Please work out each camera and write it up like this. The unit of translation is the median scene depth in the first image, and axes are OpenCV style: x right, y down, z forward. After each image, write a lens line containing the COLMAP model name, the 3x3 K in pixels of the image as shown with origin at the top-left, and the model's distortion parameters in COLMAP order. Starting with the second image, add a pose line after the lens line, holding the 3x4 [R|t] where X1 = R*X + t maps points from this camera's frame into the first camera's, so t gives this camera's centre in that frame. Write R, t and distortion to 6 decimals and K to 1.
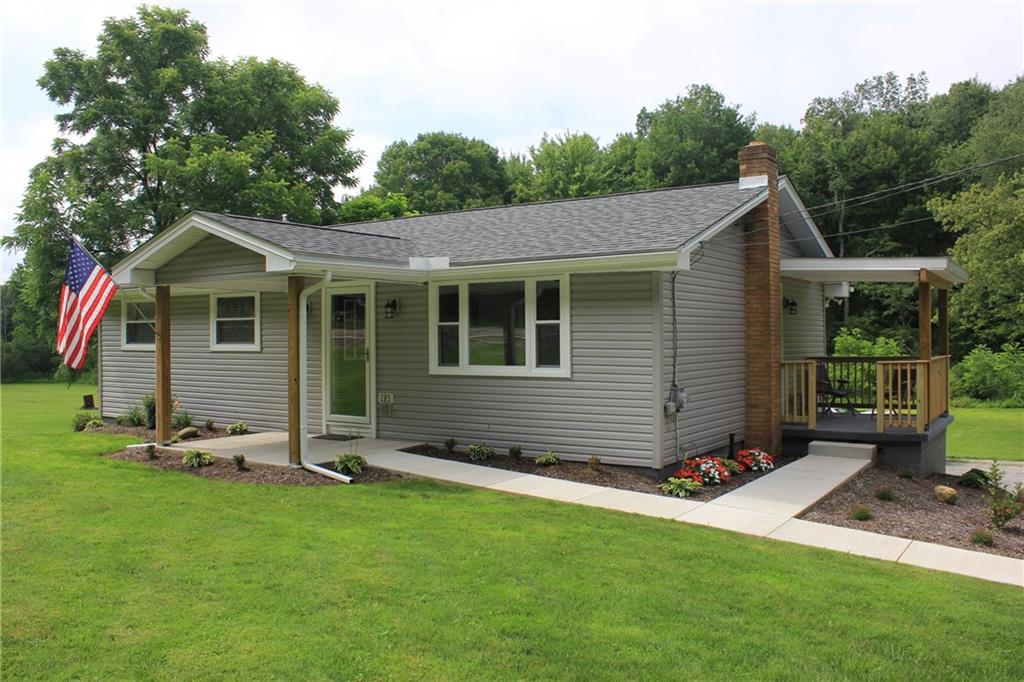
lens RADIAL K [[855.3, 0, 514.6], [0, 855.3, 332.7], [0, 0, 1]] dist [-0.157611, 0.120985]
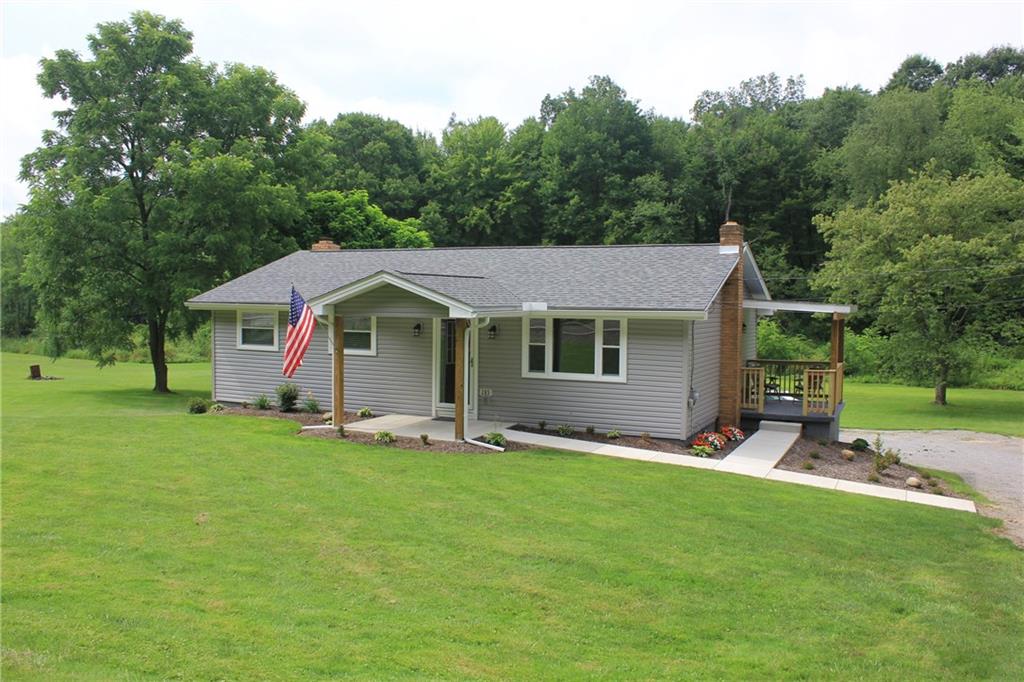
lens RADIAL K [[855.3, 0, 516.2], [0, 855.3, 338.2], [0, 0, 1]] dist [-0.157611, 0.120985]
pose [[0.988476, 0.010901, 0.150984, -0.271240], [-0.018633, 0.998581, 0.049893, -0.075751], [-0.150226, -0.052131, 0.987276, -0.378538]]
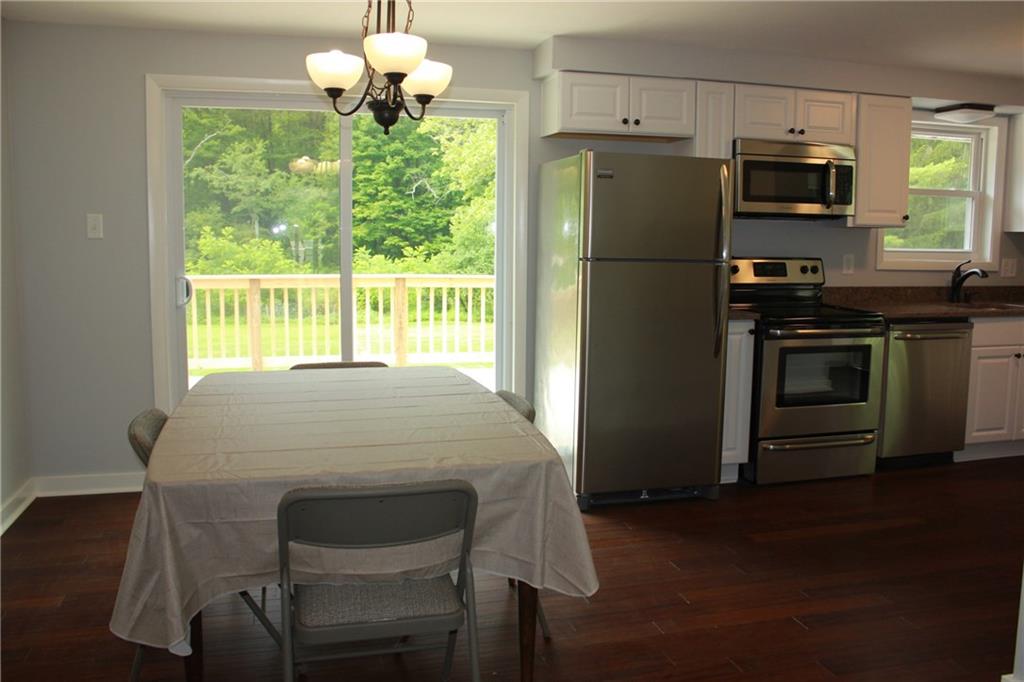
lens RADIAL K [[855.3, 0, 520.2], [0, 855.3, 341.4], [0, 0, 1]] dist [-0.157611, 0.120985]
pose [[0.646297, -0.082451, 0.758619, -0.072413], [-0.018201, 0.992197, 0.123343, -0.005833], [-0.762869, -0.093524, 0.639753, 1.050695]]
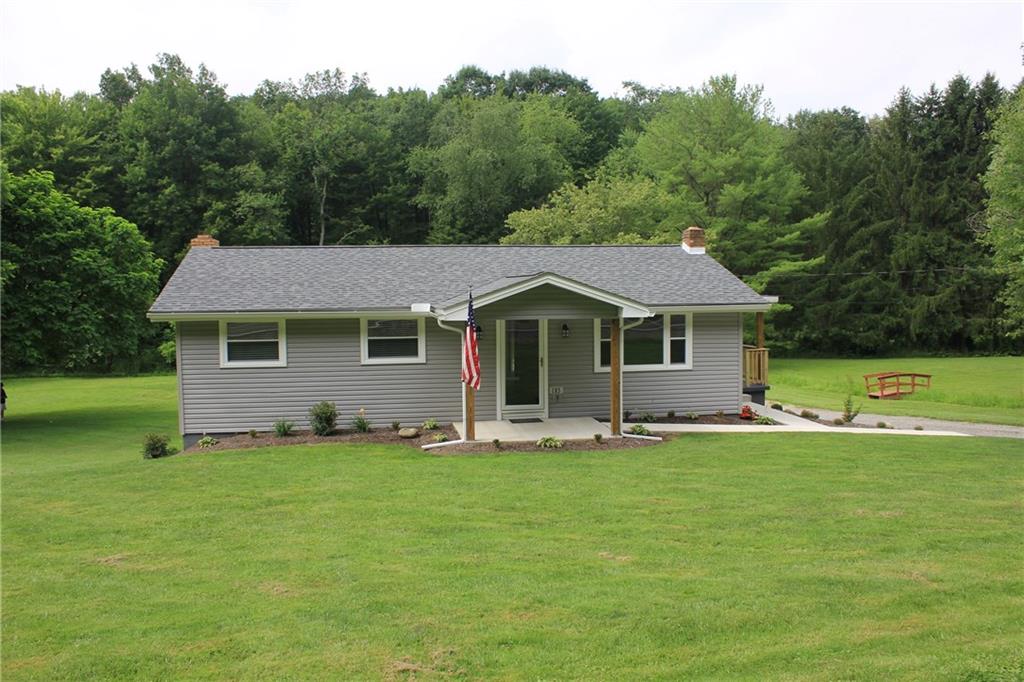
lens RADIAL K [[855.3, 0, 522.1], [0, 855.3, 345.5], [0, 0, 1]] dist [-0.157611, 0.120985]
pose [[0.718450, -0.046228, 0.694041, -1.032227], [0.002180, 0.997934, 0.064212, -0.081589], [-0.695575, -0.044621, 0.717066, -0.020095]]
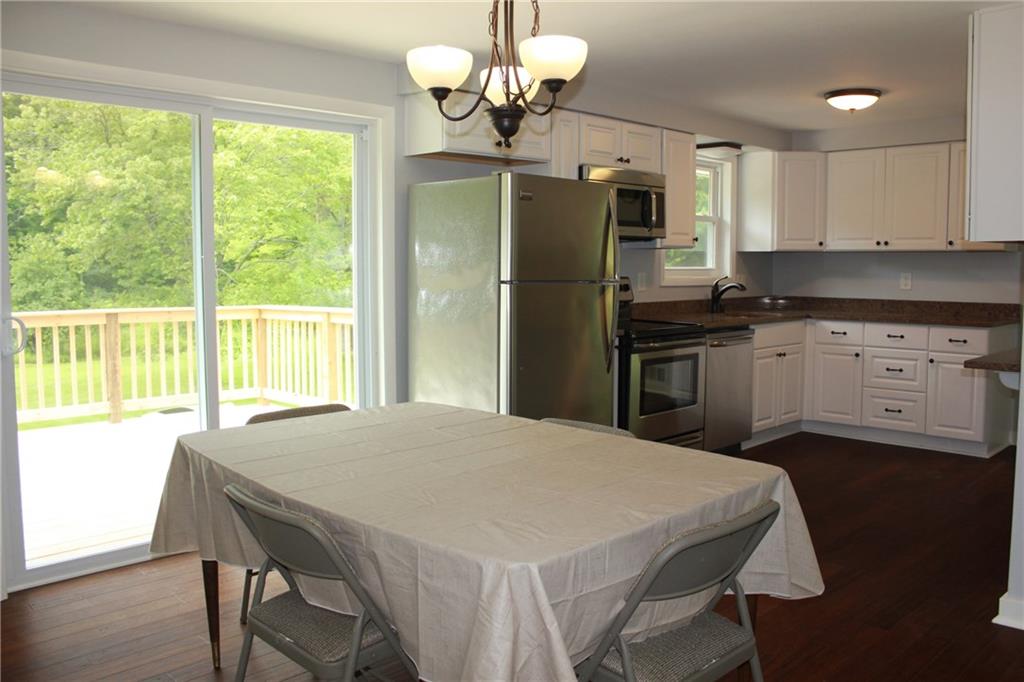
lens RADIAL K [[855.3, 0, 520.1], [0, 855.3, 342.9], [0, 0, 1]] dist [-0.157611, 0.120985]
pose [[0.189087, -0.085543, 0.978227, -0.115752], [-0.008024, 0.996030, 0.088651, -0.003410], [-0.981928, -0.024612, 0.187650, 1.165230]]
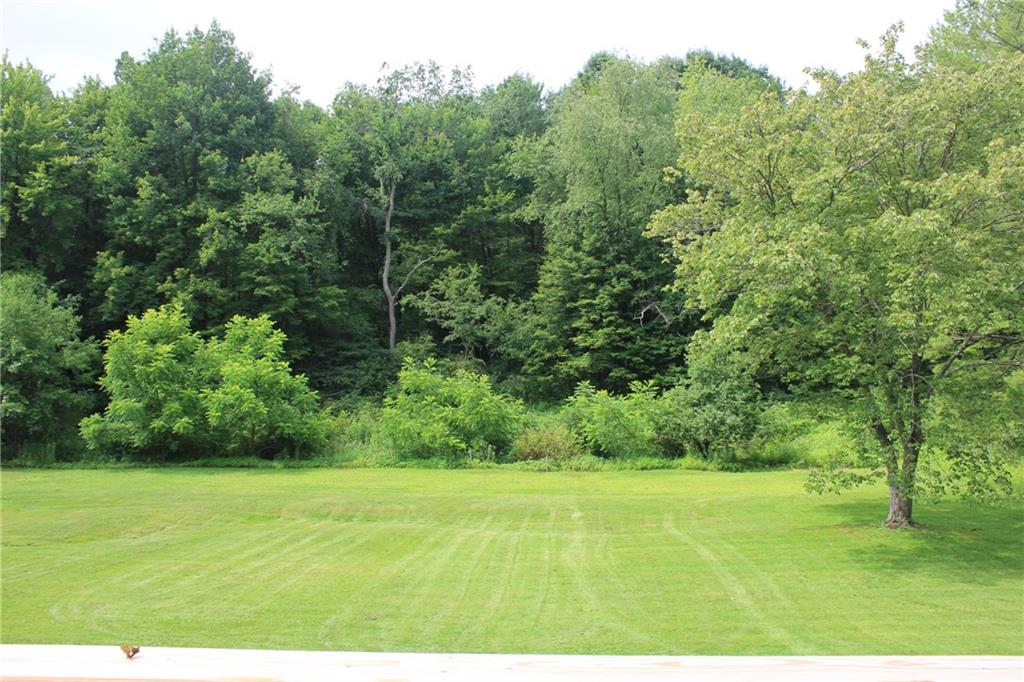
lens RADIAL K [[855.3, 0, 507.6], [0, 855.3, 338.6], [0, 0, 1]] dist [-0.157611, 0.120985]
pose [[0.834917, 0.021626, 0.549951, 0.262117], [-0.007973, 0.999598, -0.027203, -0.011851], [-0.550318, 0.018327, 0.834754, 1.392447]]
